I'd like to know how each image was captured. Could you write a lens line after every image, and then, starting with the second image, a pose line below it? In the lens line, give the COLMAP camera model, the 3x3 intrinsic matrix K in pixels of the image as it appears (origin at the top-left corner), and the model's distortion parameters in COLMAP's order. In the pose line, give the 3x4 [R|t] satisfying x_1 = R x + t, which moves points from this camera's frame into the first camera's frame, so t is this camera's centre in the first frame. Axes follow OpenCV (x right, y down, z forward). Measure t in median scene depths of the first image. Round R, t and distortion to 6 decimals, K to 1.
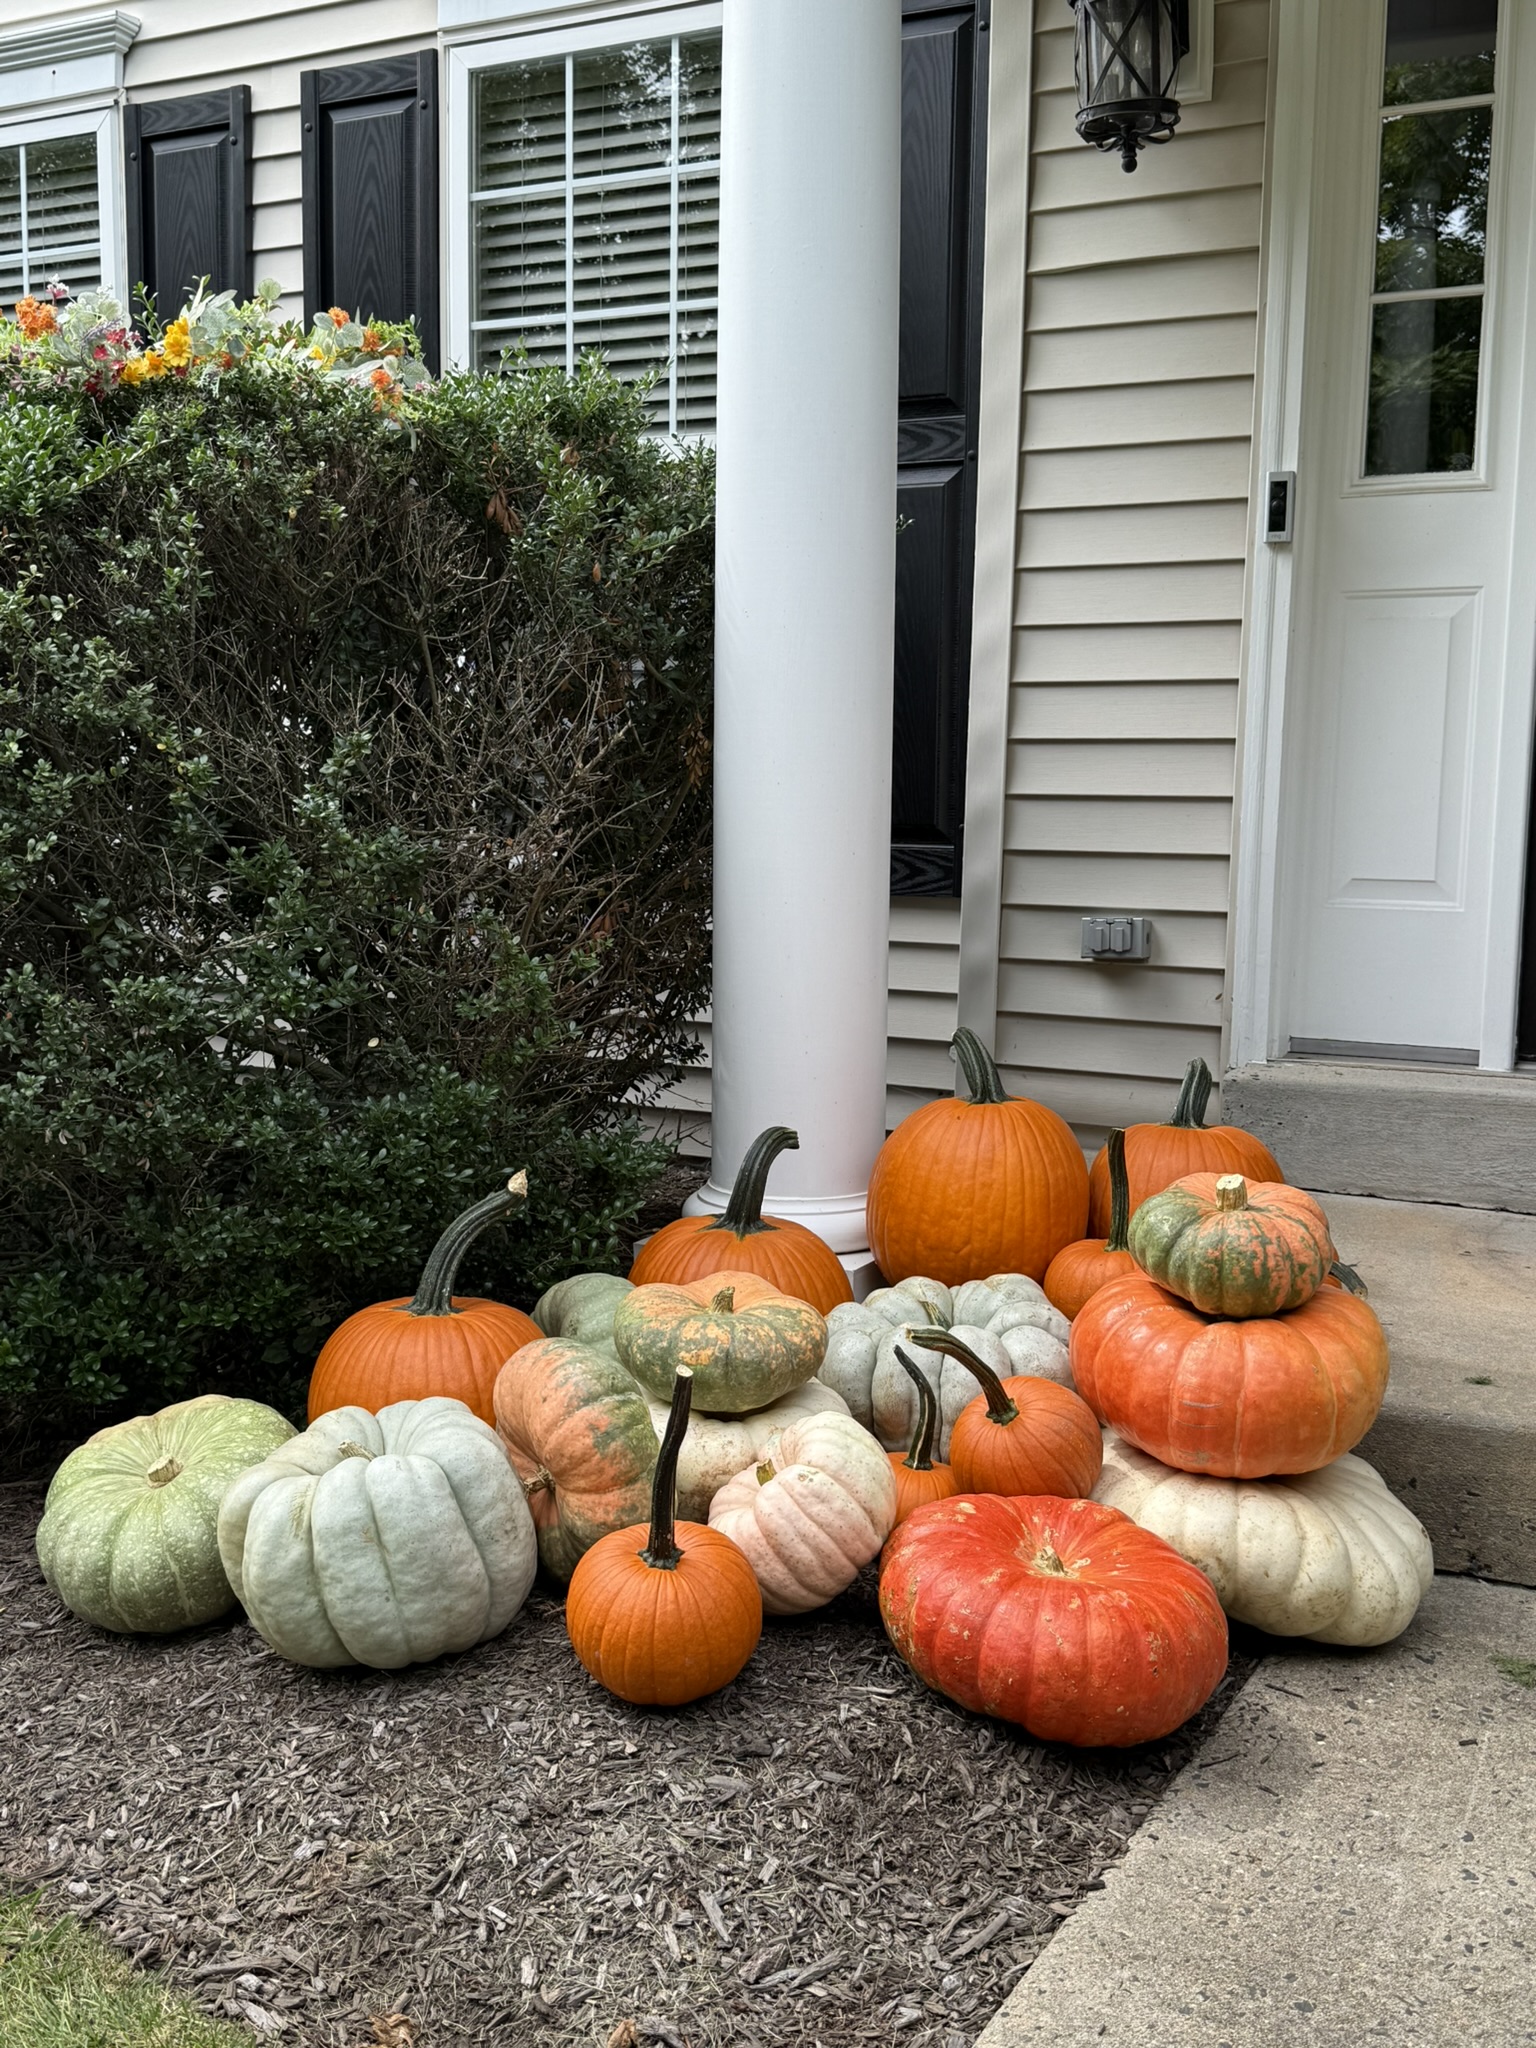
lens RADIAL K [[2136.1, 0, 768.0], [0, 2136.1, 1024.0], [0, 0, 1]] dist [0.209907, -0.505895]
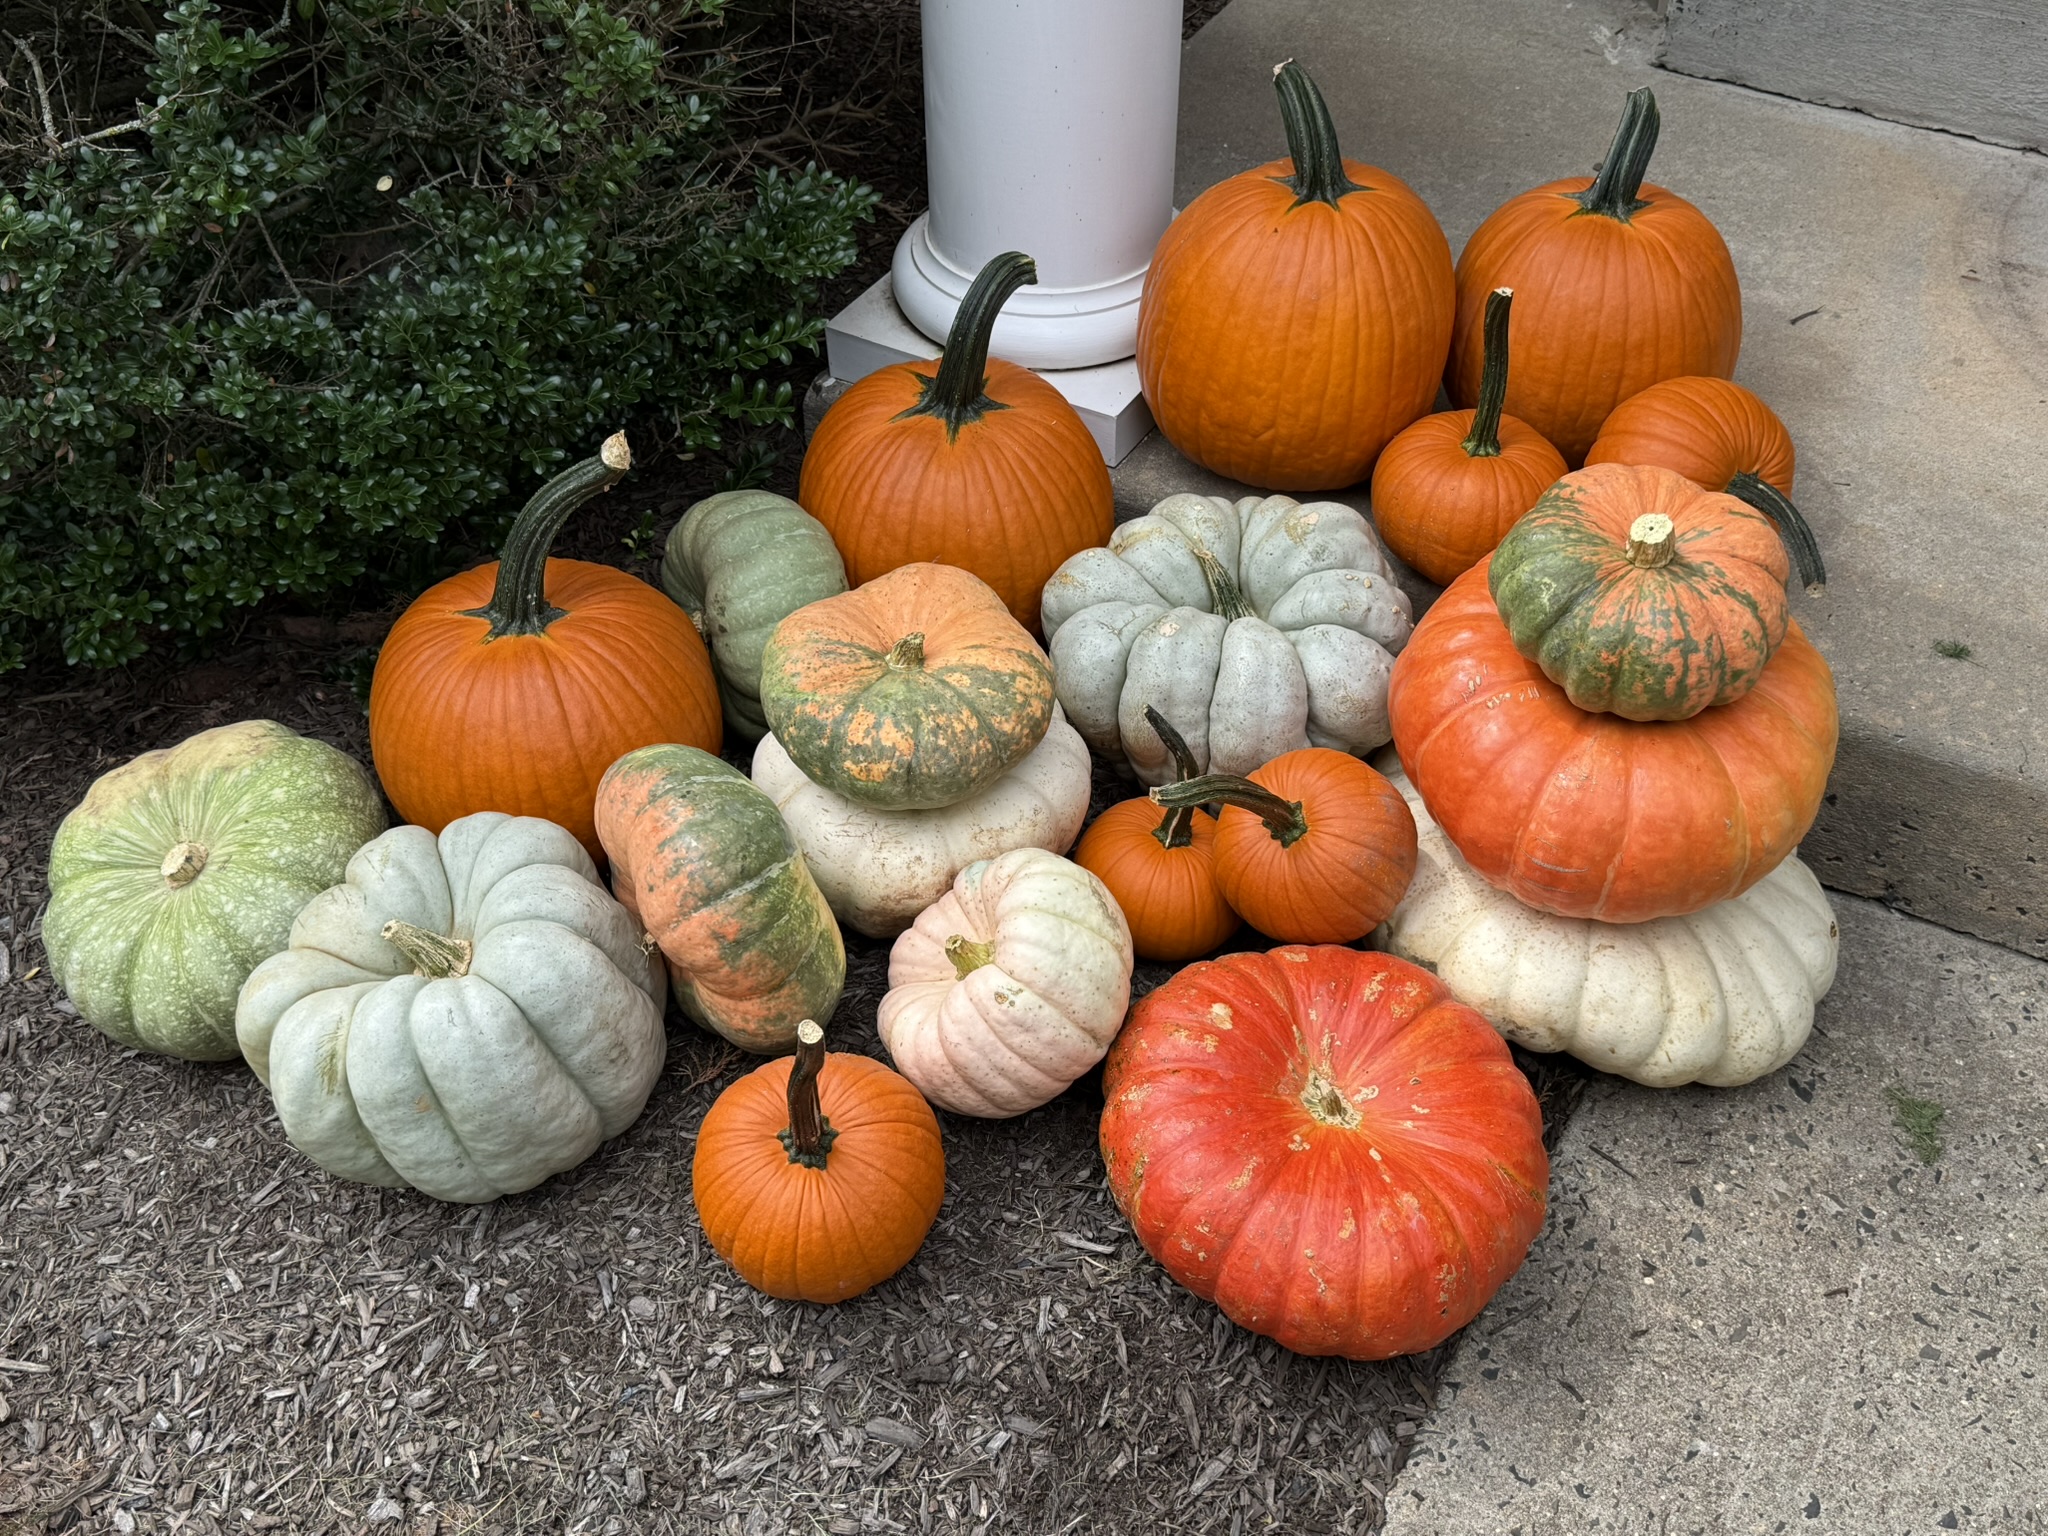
lens RADIAL K [[2136.1, 0, 1011.9], [0, 2136.1, 763.3], [0, 0, 1]] dist [0.209907, -0.505895]
pose [[0.998891, 0.016108, -0.044245, 0.052105], [0.012634, 0.813518, 0.581403, -0.291991], [0.045360, -0.581317, 0.812412, 0.448203]]
